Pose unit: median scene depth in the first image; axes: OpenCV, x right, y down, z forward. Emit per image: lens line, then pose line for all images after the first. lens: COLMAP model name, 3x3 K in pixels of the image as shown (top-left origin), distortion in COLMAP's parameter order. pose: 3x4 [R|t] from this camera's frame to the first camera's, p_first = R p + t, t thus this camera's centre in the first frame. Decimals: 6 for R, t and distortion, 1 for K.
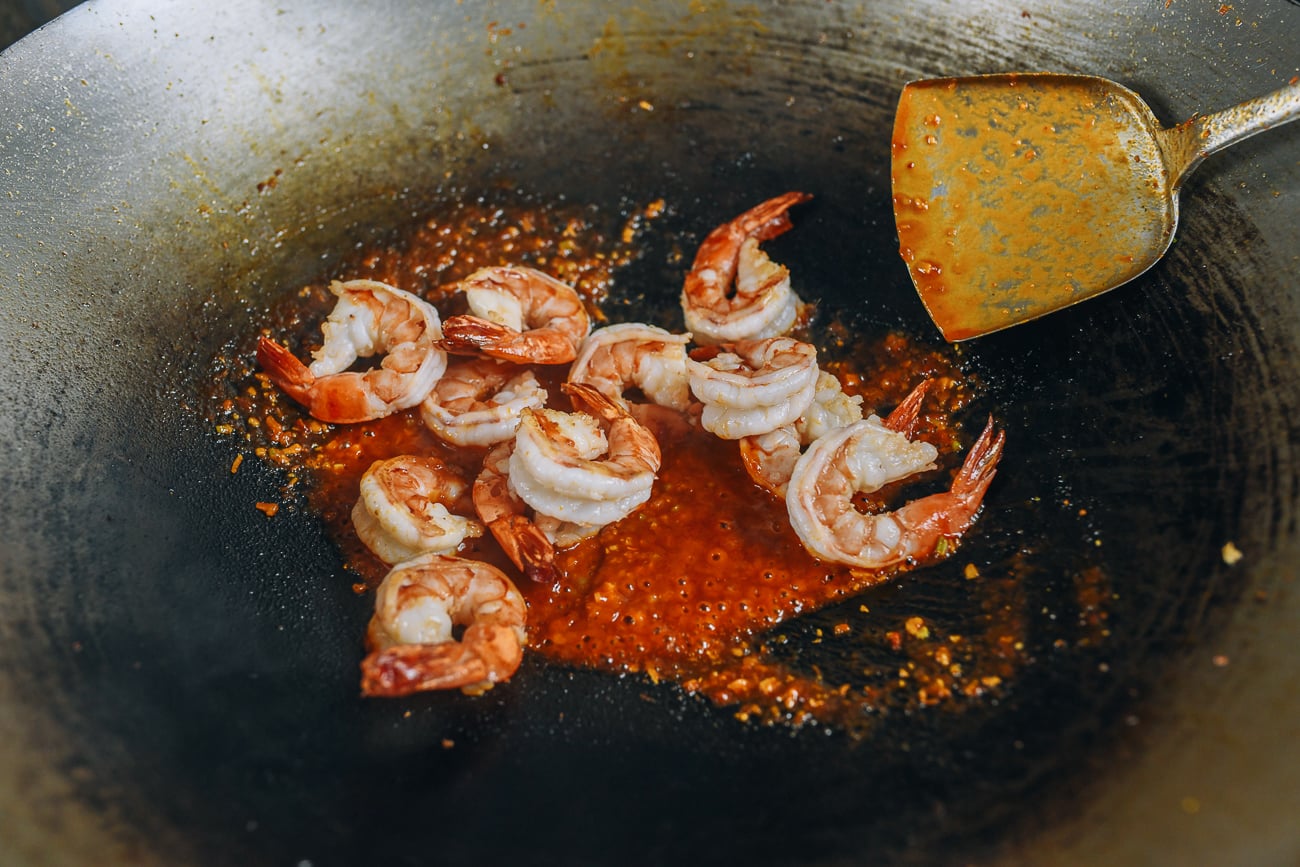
lens RADIAL K [[1259.0, 0, 646.8], [0, 1259.0, 439.4], [0, 0, 1]] dist [-0.088589, 0.092628]
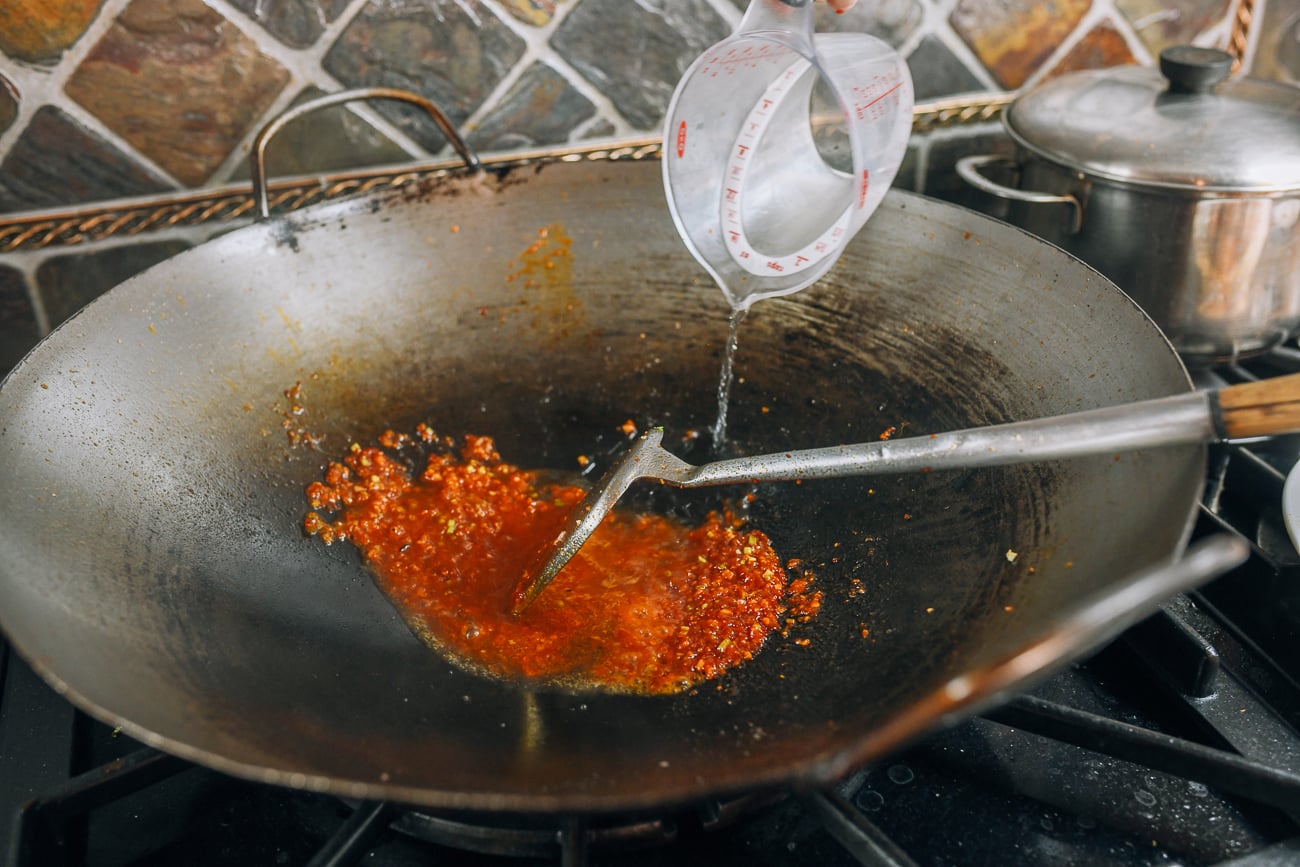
lens RADIAL K [[1270.3, 0, 650.0], [0, 1270.3, 433.5], [0, 0, 1]] dist [-0.084502, 0.095364]
pose [[0.993133, -0.047432, 0.106942, -0.070936], [0.076494, 0.954922, -0.286834, 0.247975], [-0.088517, 0.293044, 0.951993, -0.292598]]
